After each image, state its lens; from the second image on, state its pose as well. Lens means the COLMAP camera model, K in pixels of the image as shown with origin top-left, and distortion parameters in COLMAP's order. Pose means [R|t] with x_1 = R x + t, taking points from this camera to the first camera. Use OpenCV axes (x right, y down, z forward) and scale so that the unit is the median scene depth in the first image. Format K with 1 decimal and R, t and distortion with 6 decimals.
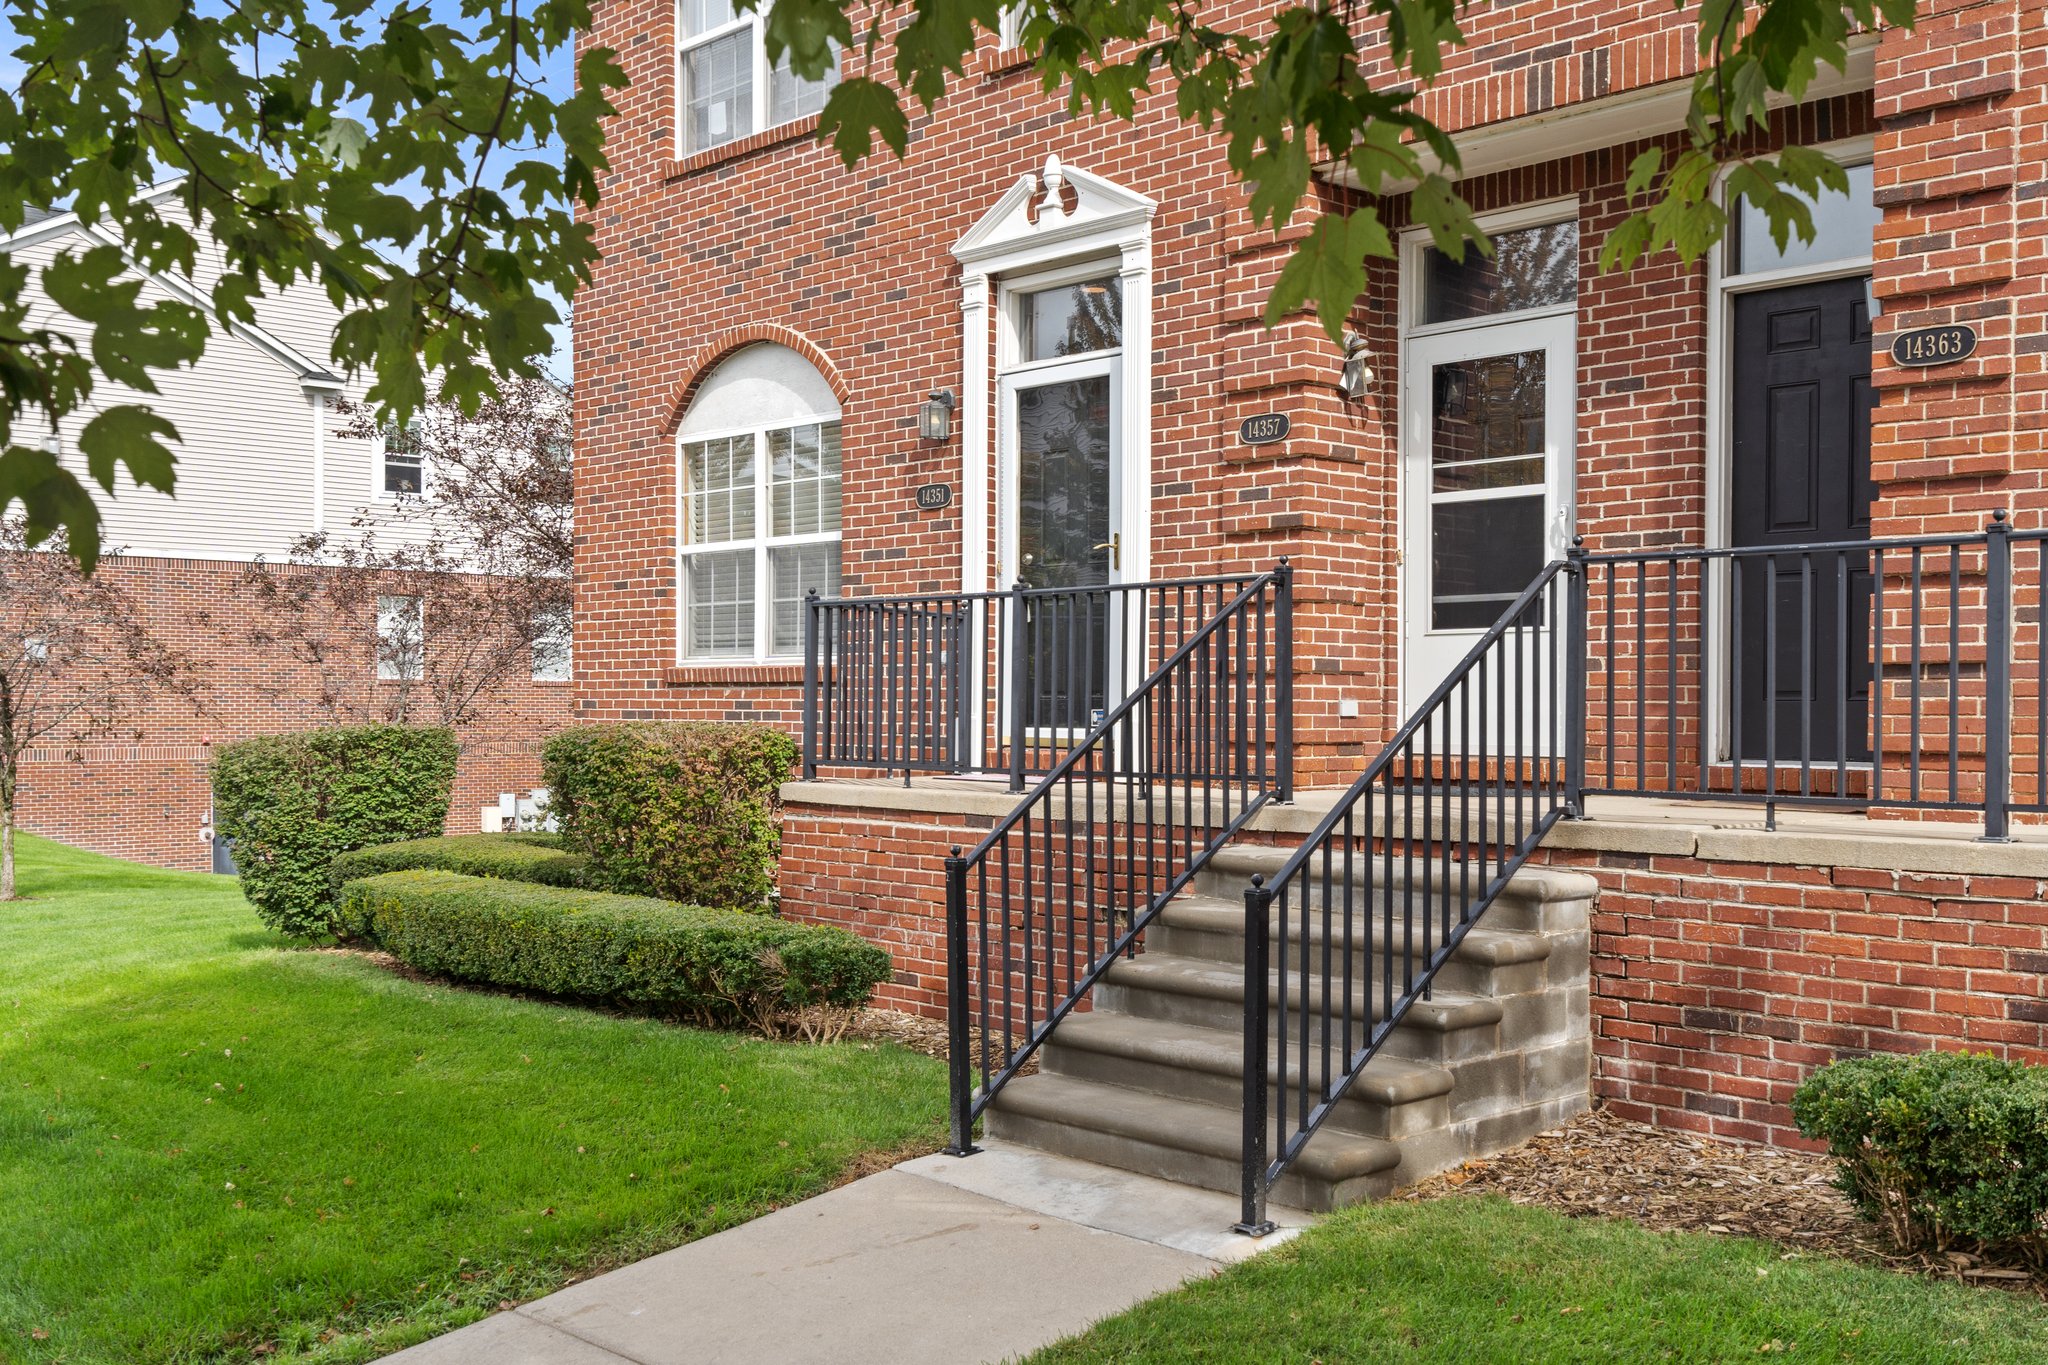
lens RADIAL K [[2030.5, 0, 1038.6], [0, 2030.5, 724.4], [0, 0, 1]] dist [0.006073, 0.000000]
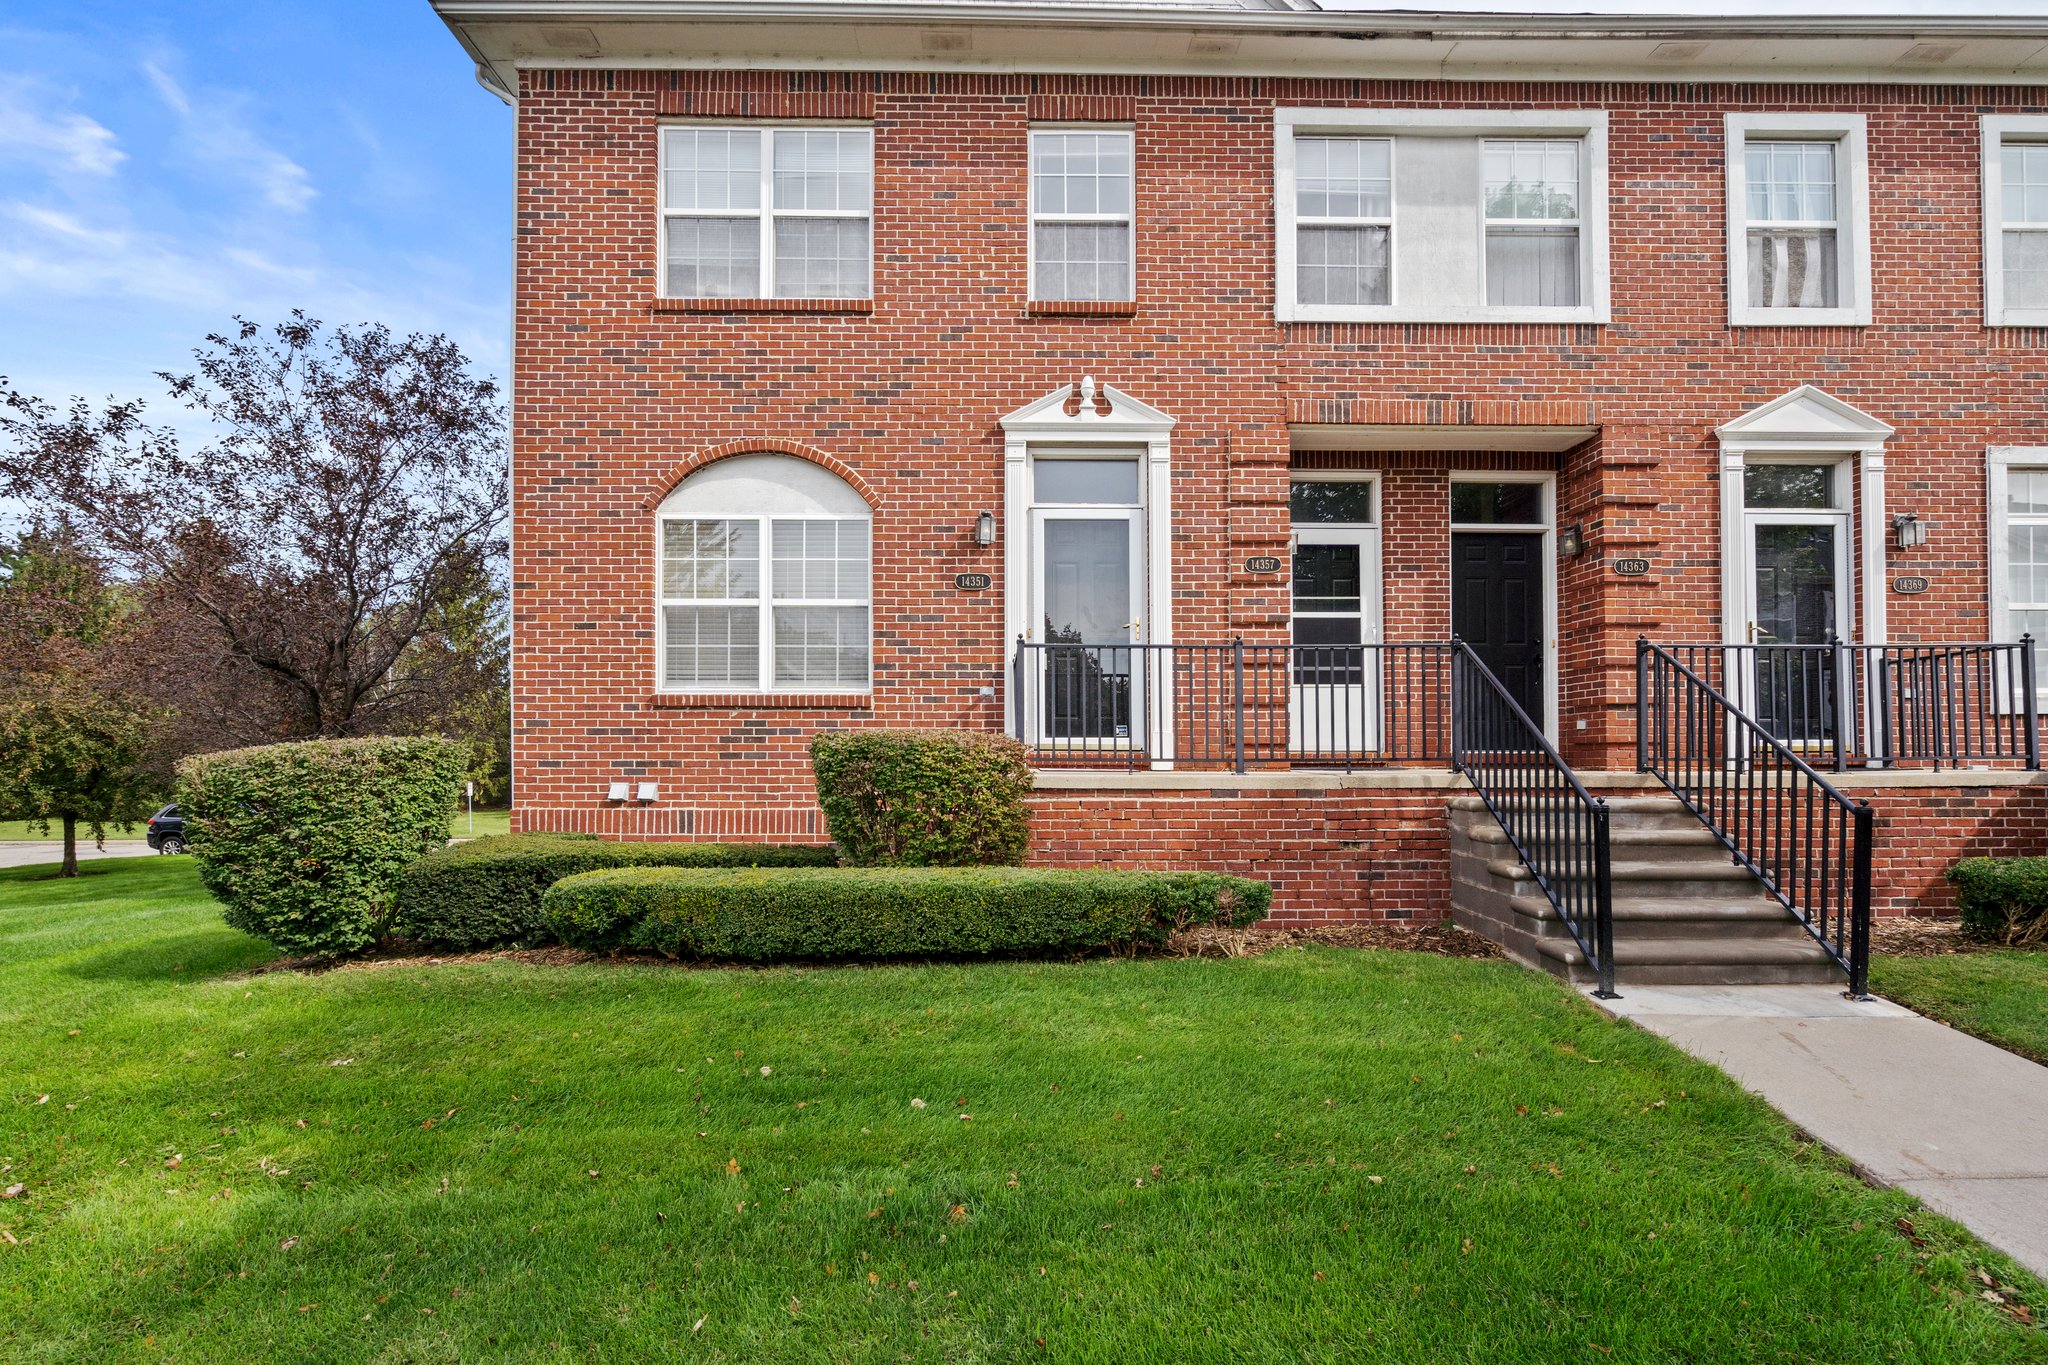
lens RADIAL K [[934.8, 0, 1027.1], [0, 934.8, 738.2], [0, 0, 1]] dist [-0.008401, 0.003161]
pose [[0.681375, 0.005700, 0.731912, -0.565596], [0.009400, 0.999819, -0.016537, 0.014263], [-0.731874, 0.018147, 0.681198, 0.551410]]
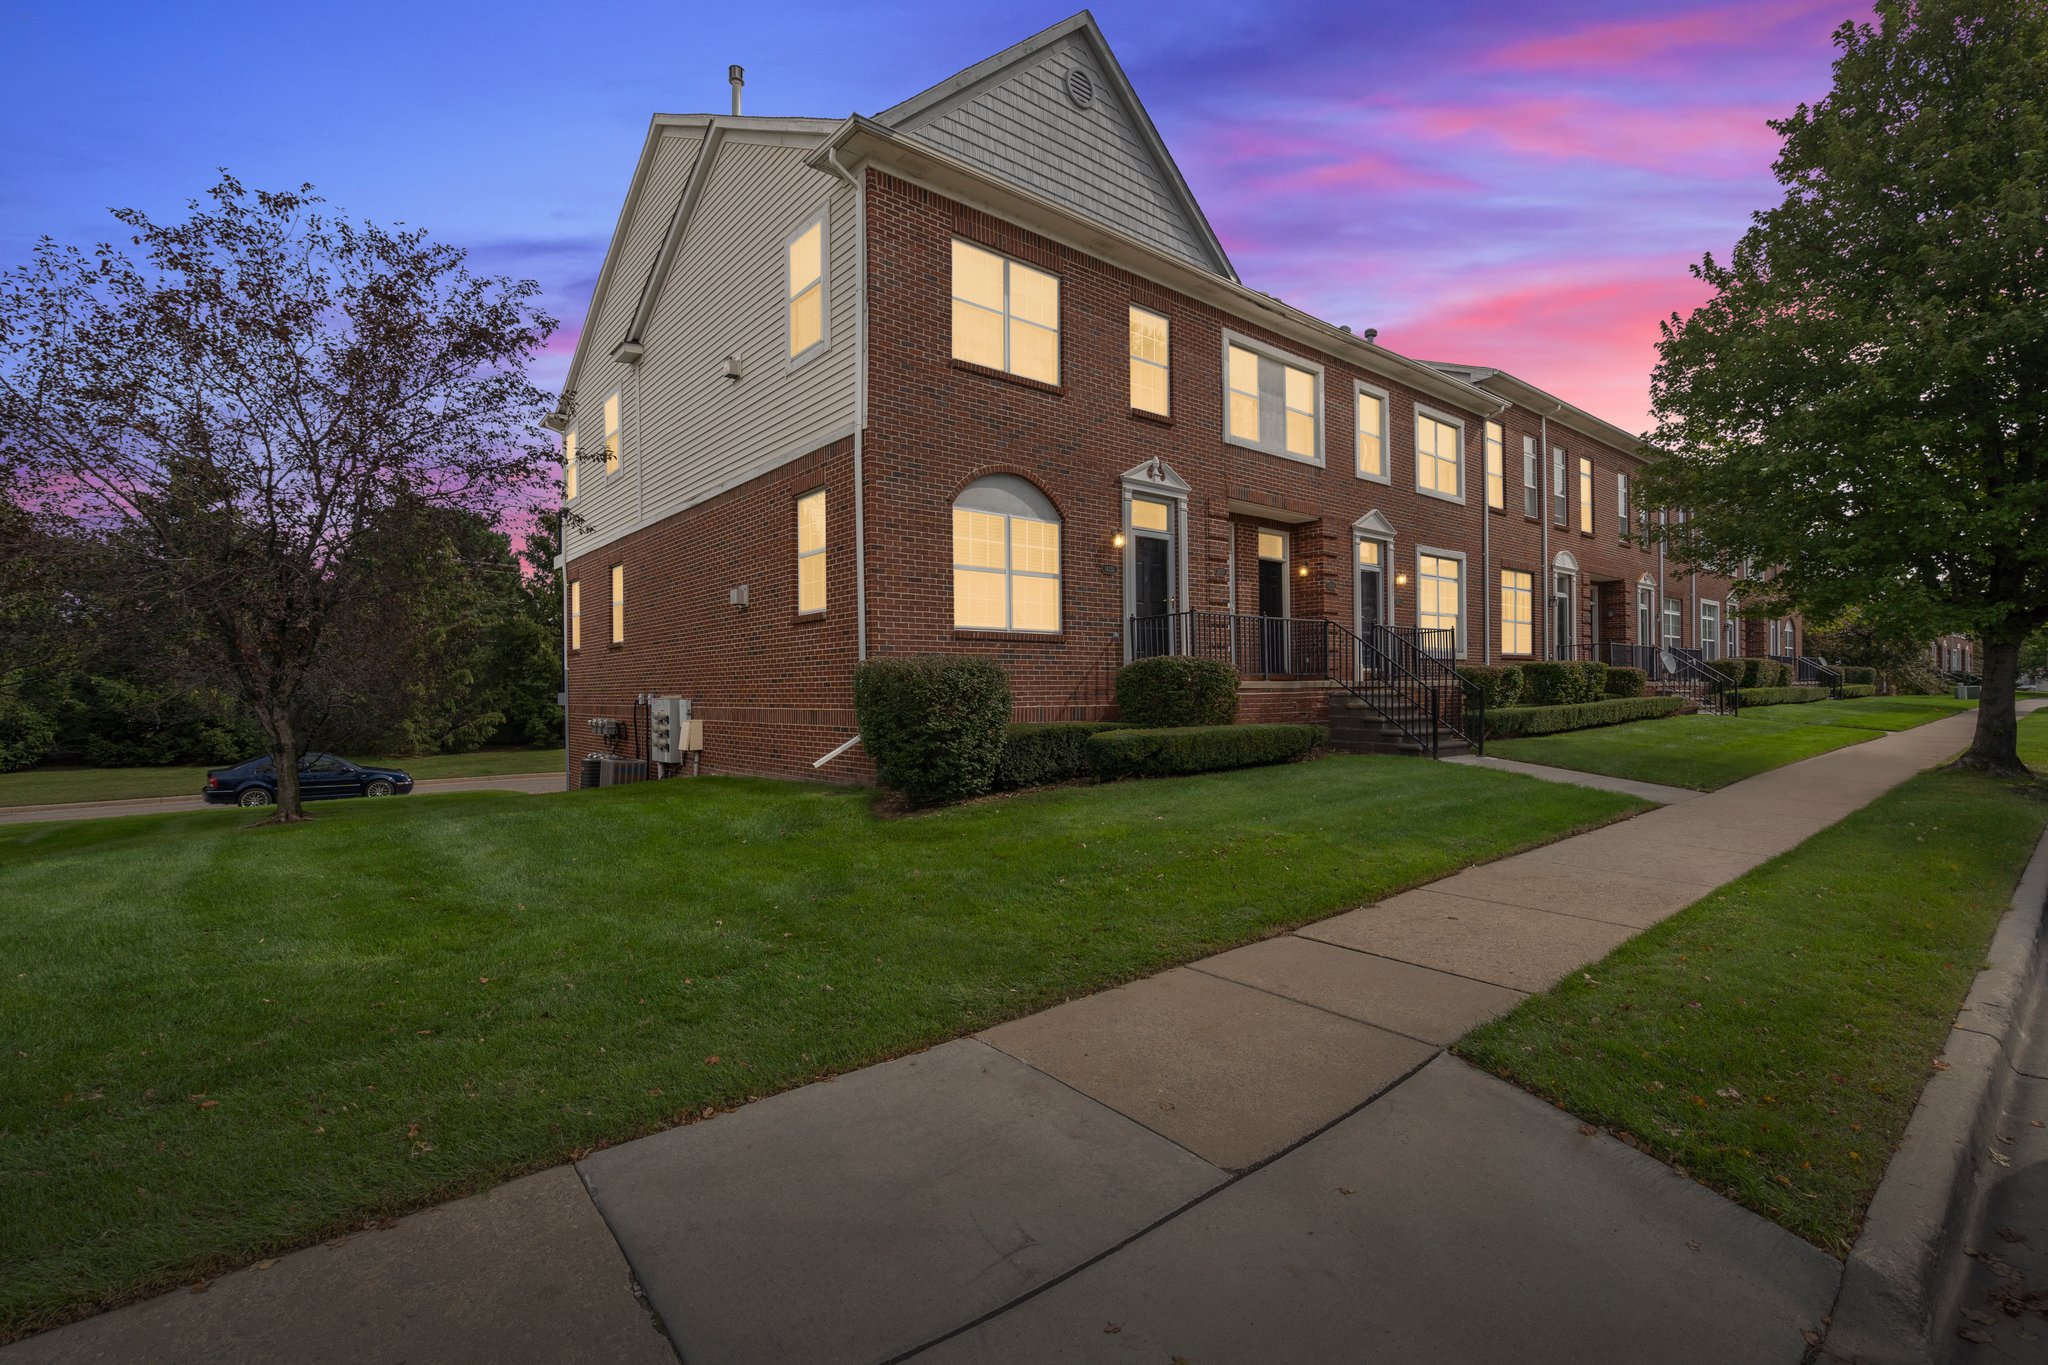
lens RADIAL K [[934.8, 0, 1039.4], [0, 934.8, 677.7], [0, 0, 1]] dist [-0.008401, 0.003161]
pose [[0.058362, 0.008135, 0.998262, -1.290544], [0.016133, 0.999829, -0.009091, 0.030947], [-0.998165, 0.016636, 0.058221, 1.105714]]
